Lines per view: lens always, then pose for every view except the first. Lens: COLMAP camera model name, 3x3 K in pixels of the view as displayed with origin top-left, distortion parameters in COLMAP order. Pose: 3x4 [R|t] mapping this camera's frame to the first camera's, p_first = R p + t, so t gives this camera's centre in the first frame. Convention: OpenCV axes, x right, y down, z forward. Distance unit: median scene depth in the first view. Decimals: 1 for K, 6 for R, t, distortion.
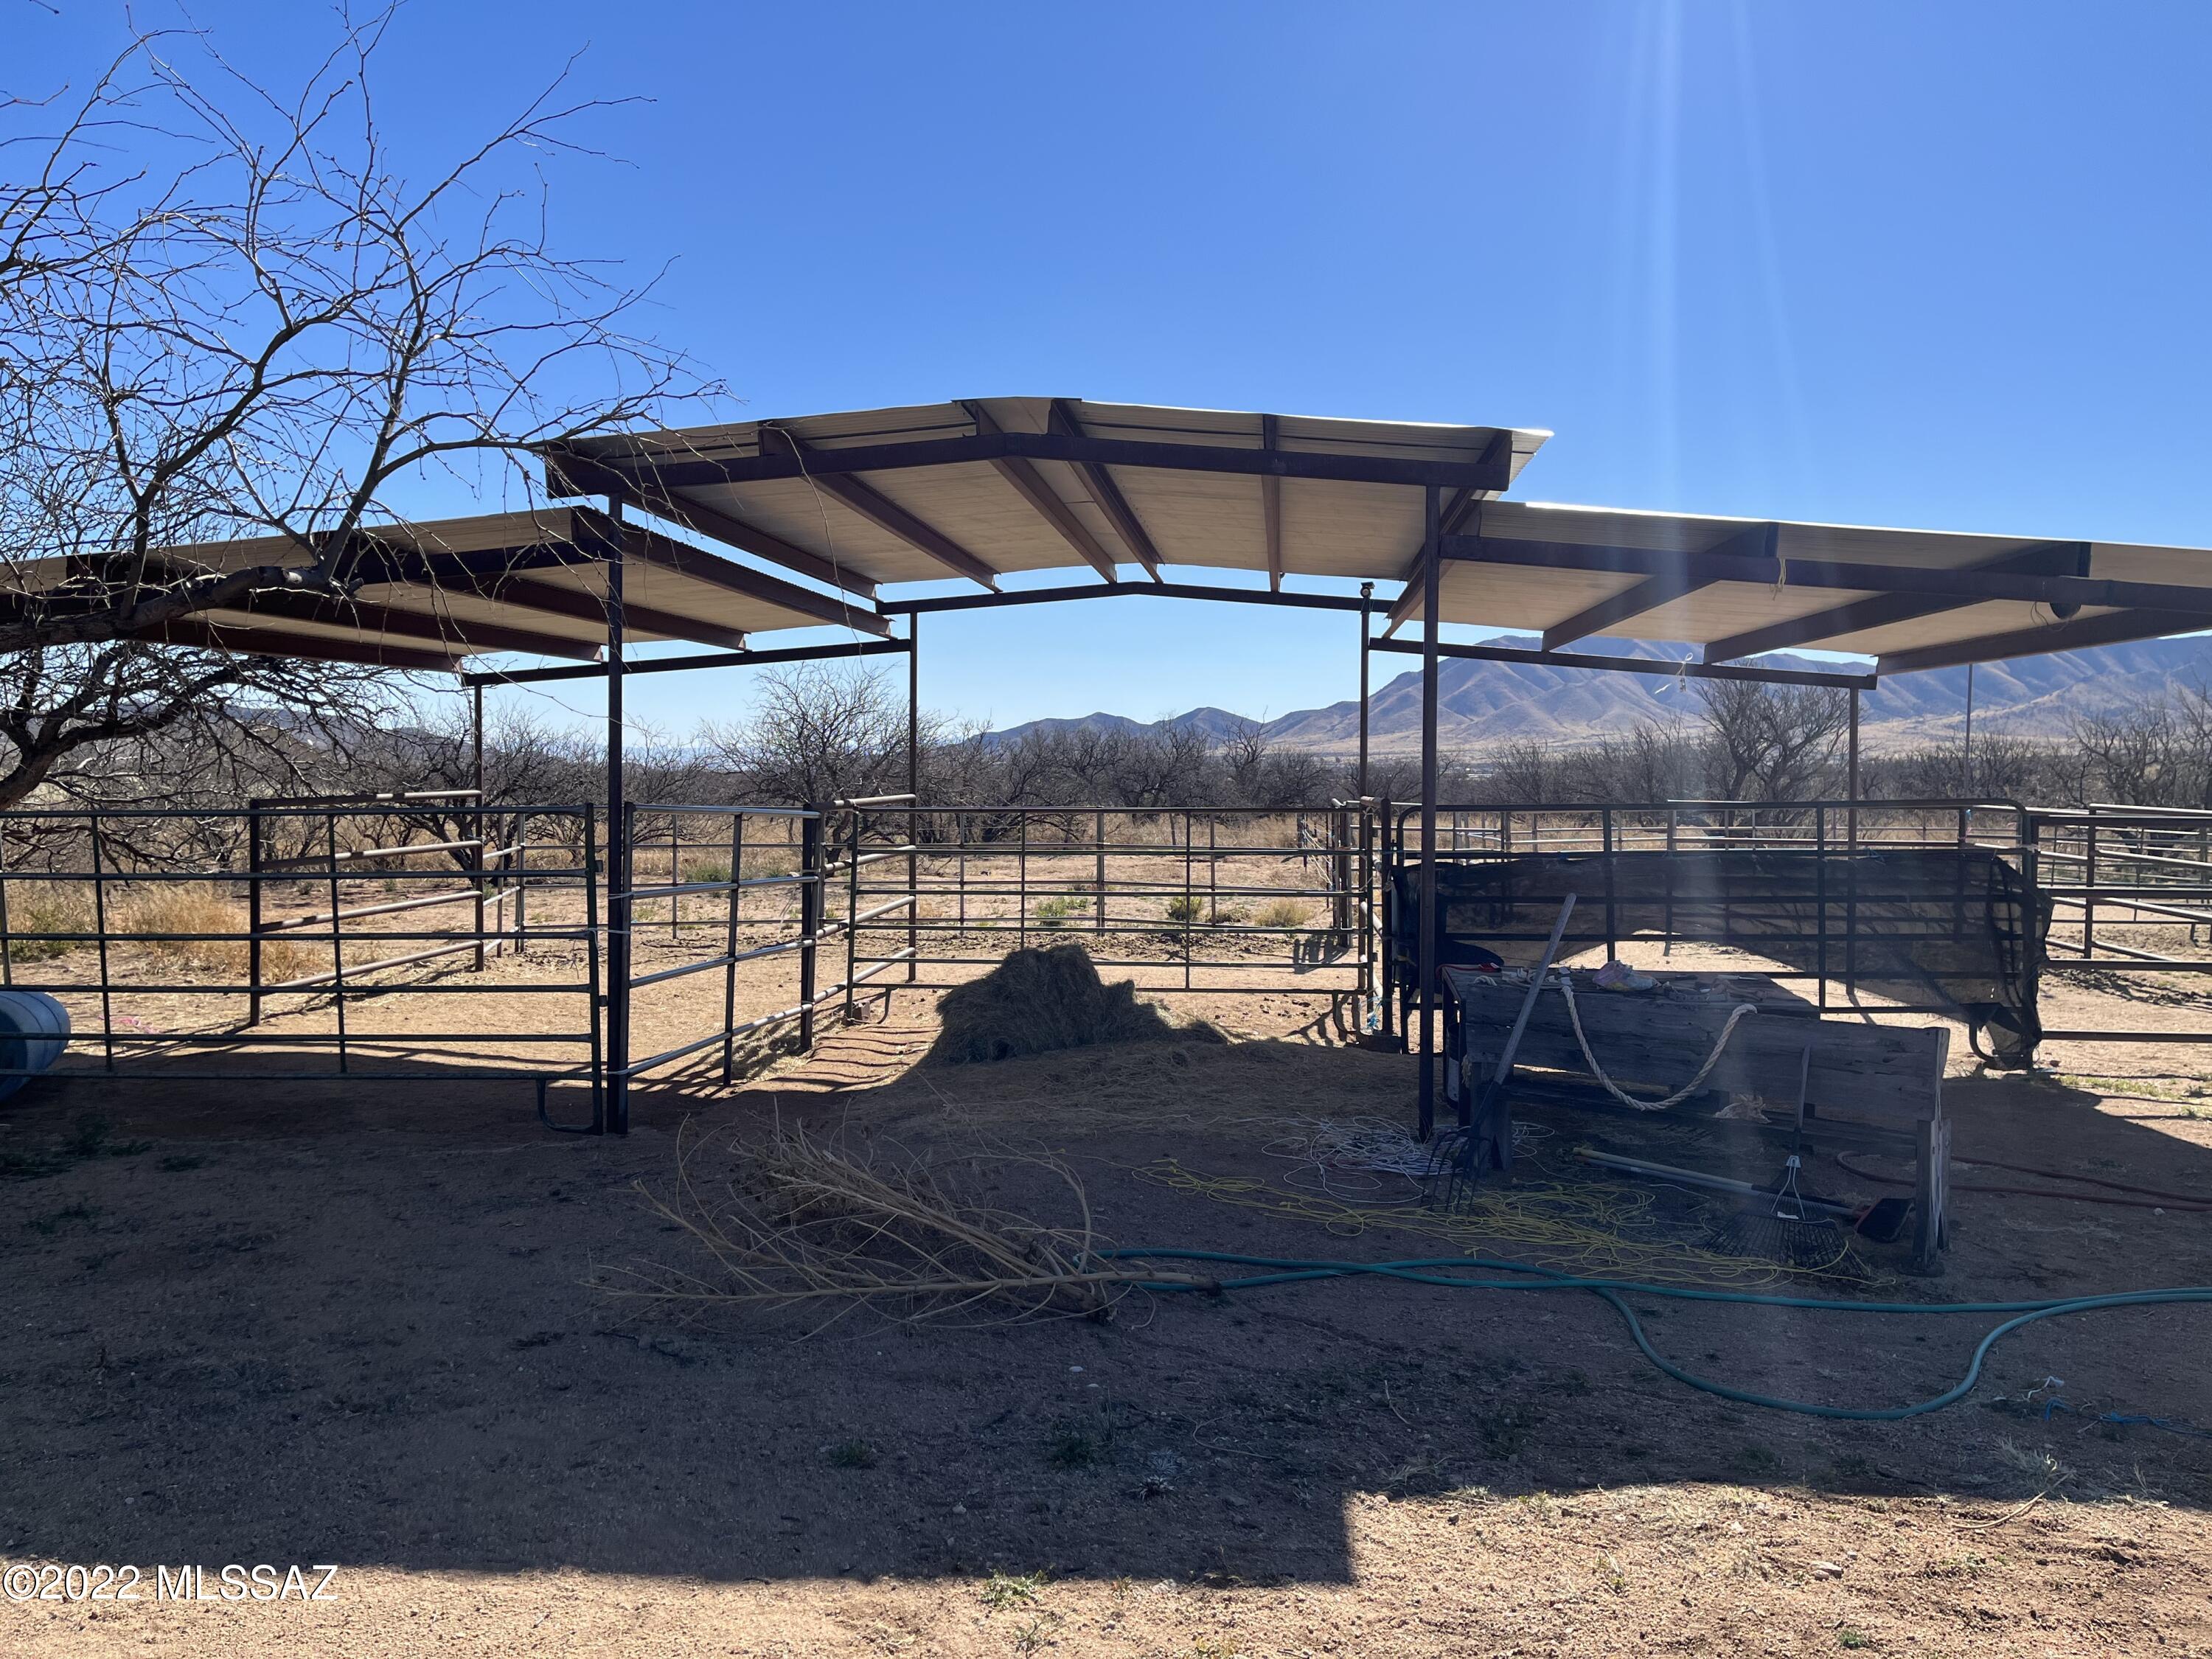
lens RADIAL K [[1665.8, 0, 1106.0], [0, 1665.8, 829.5], [0, 0, 1]] dist [0.099242, -0.095965]
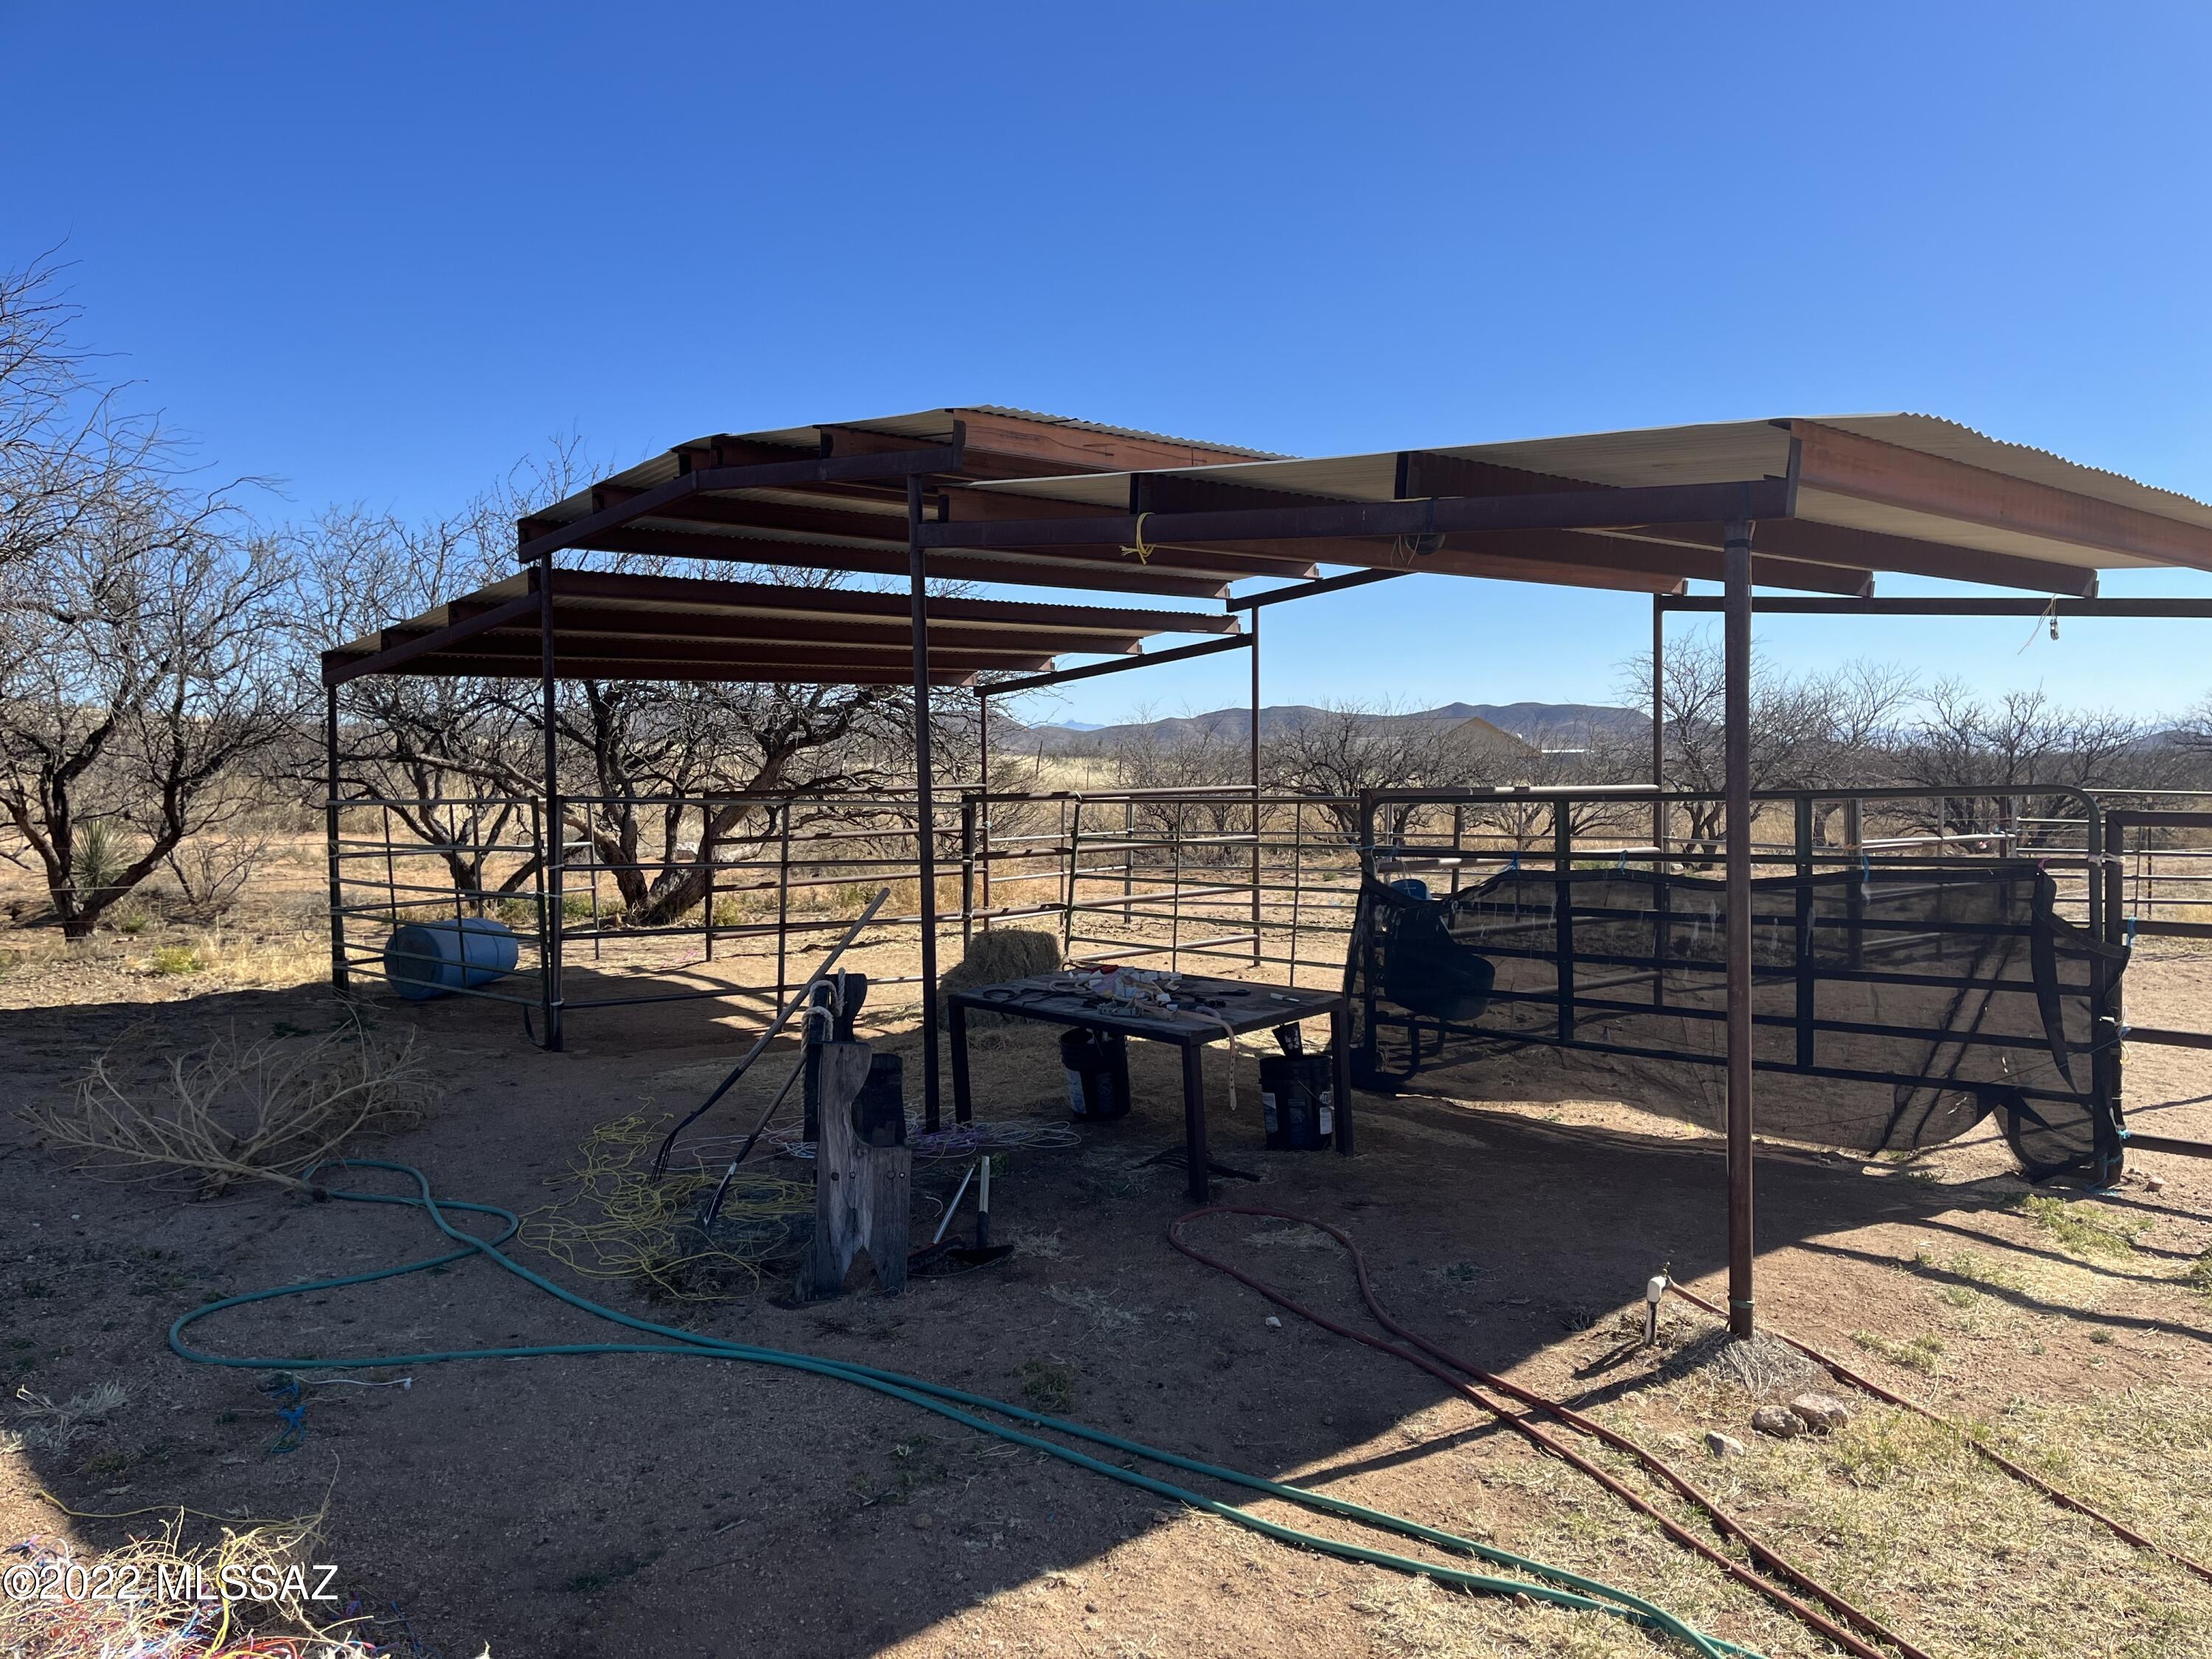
lens RADIAL K [[1665.8, 0, 1106.0], [0, 1665.8, 829.5], [0, 0, 1]] dist [0.099242, -0.095965]
pose [[0.751938, 0.012267, -0.659120, 0.491536], [-0.007569, 0.999922, 0.009975, -0.003544], [0.659191, -0.002512, 0.751971, 0.172182]]
